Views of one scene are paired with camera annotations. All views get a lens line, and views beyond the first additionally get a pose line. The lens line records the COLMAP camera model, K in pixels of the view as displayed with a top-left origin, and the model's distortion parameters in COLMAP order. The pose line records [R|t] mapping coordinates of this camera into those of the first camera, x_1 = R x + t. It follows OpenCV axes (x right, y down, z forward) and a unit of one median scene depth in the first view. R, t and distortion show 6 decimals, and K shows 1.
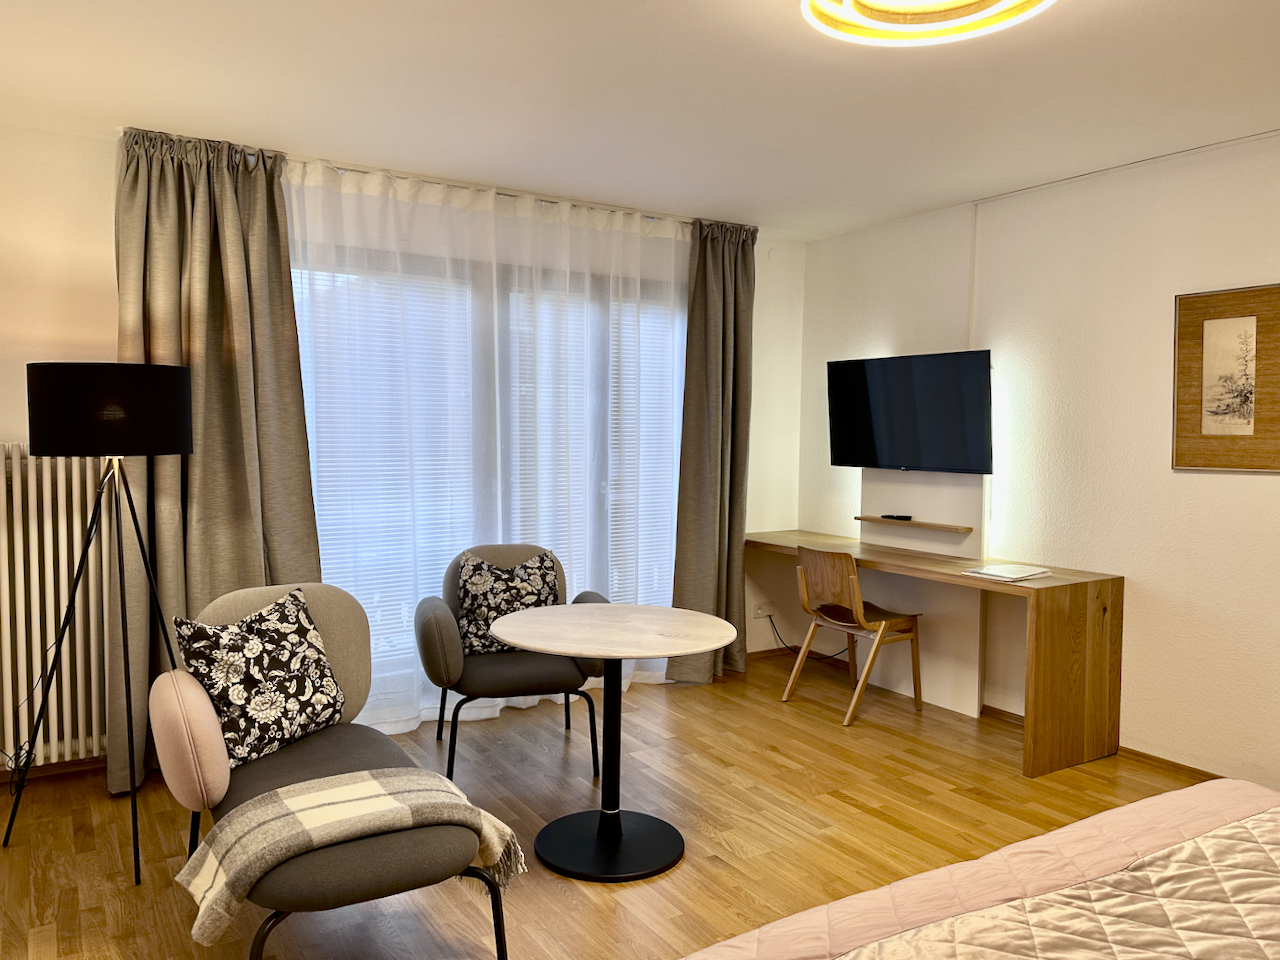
lens RADIAL K [[808.3, 0, 634.7], [0, 808.3, 479.8], [0, 0, 1]] dist [0.085766, -0.116507]
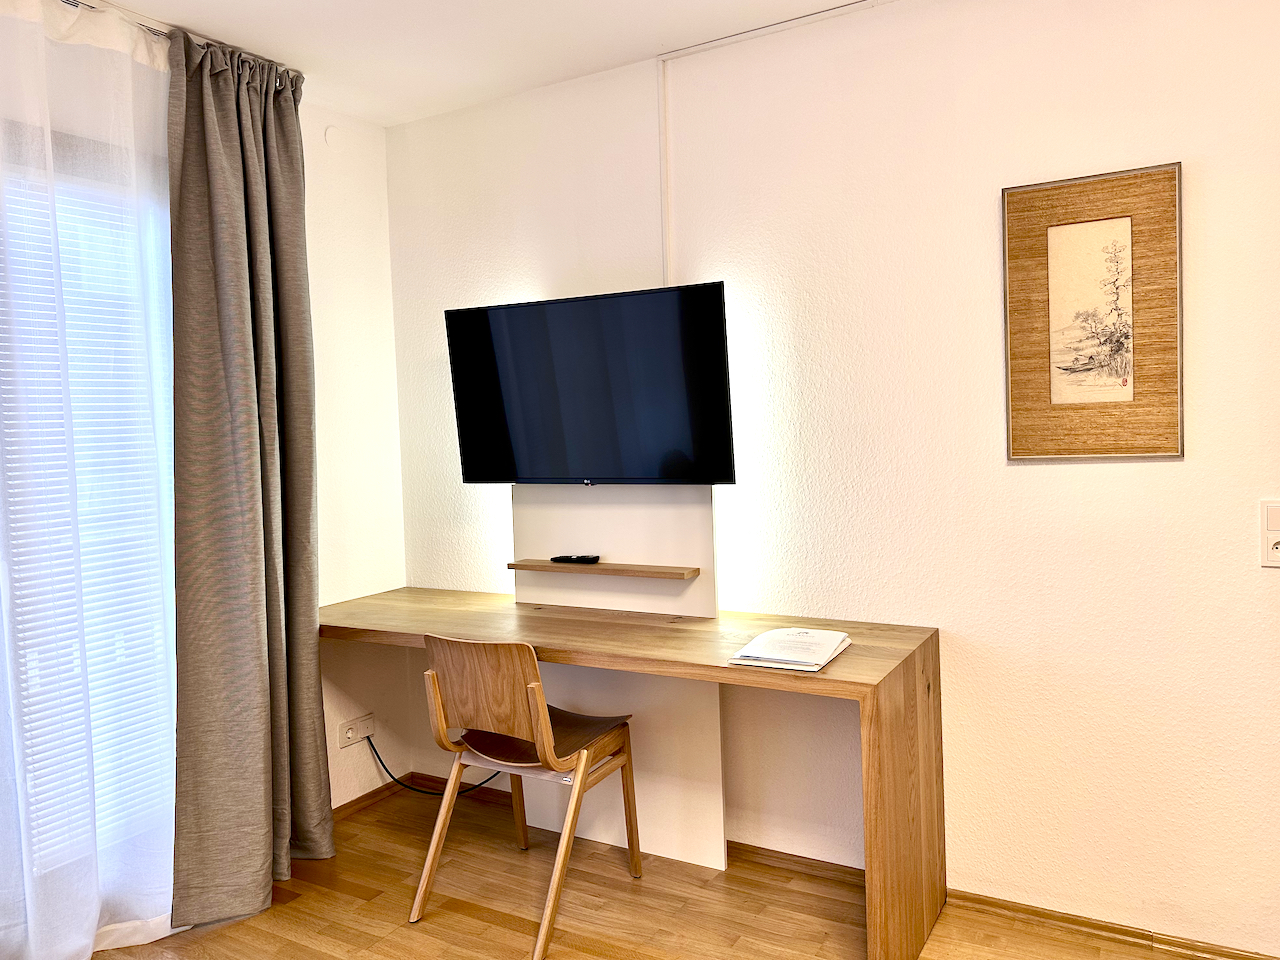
lens RADIAL K [[887.8, 0, 640.7], [0, 887.8, 470.5], [0, 0, 1]] dist [0.051830, -0.053317]
pose [[0.875586, -0.059711, 0.479357, 0.046691], [0.069697, 0.997564, -0.003047, -0.017242], [-0.478007, 0.036078, 0.877615, 0.394263]]
